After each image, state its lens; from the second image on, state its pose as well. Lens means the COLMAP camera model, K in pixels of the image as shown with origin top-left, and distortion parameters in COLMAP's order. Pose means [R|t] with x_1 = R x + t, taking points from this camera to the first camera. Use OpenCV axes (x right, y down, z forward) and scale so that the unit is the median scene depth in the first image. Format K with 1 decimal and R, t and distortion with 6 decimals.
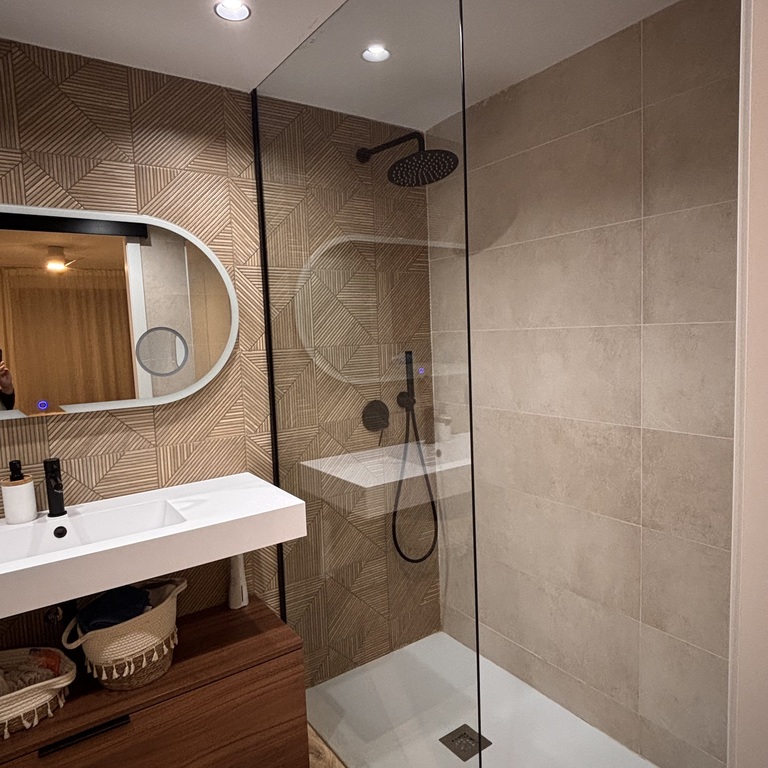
lens RADIAL K [[559.7, 0, 386.8], [0, 559.7, 376.2], [0, 0, 1]] dist [0.002853, -0.011701]
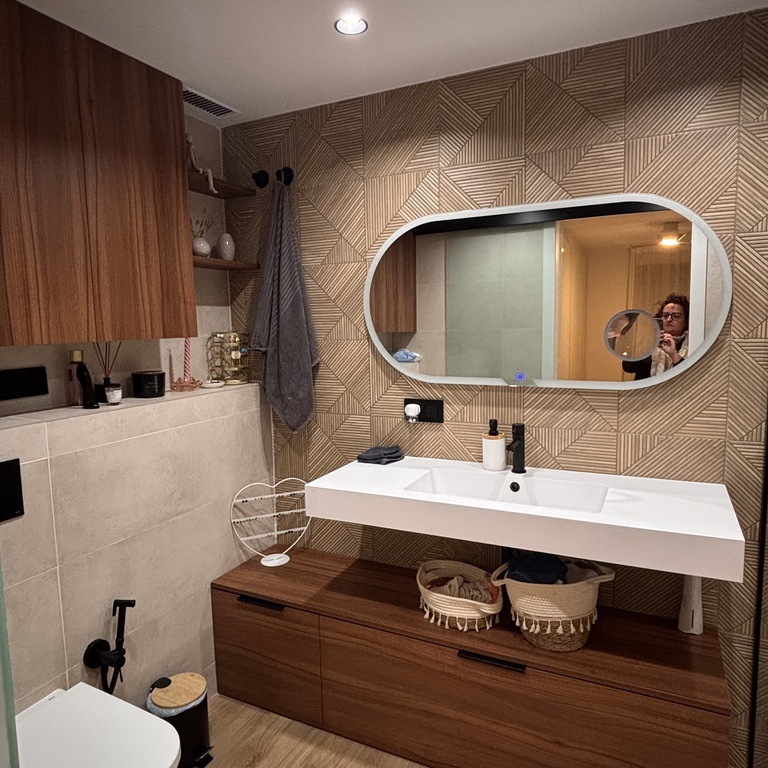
lens RADIAL K [[559.7, 0, 386.8], [0, 559.7, 376.2], [0, 0, 1]] dist [0.002853, -0.011701]
pose [[0.485535, 0.112136, -0.866996, 0.253389], [-0.068361, 0.993573, 0.090224, -0.034777], [0.871541, 0.015462, 0.490079, 0.184223]]
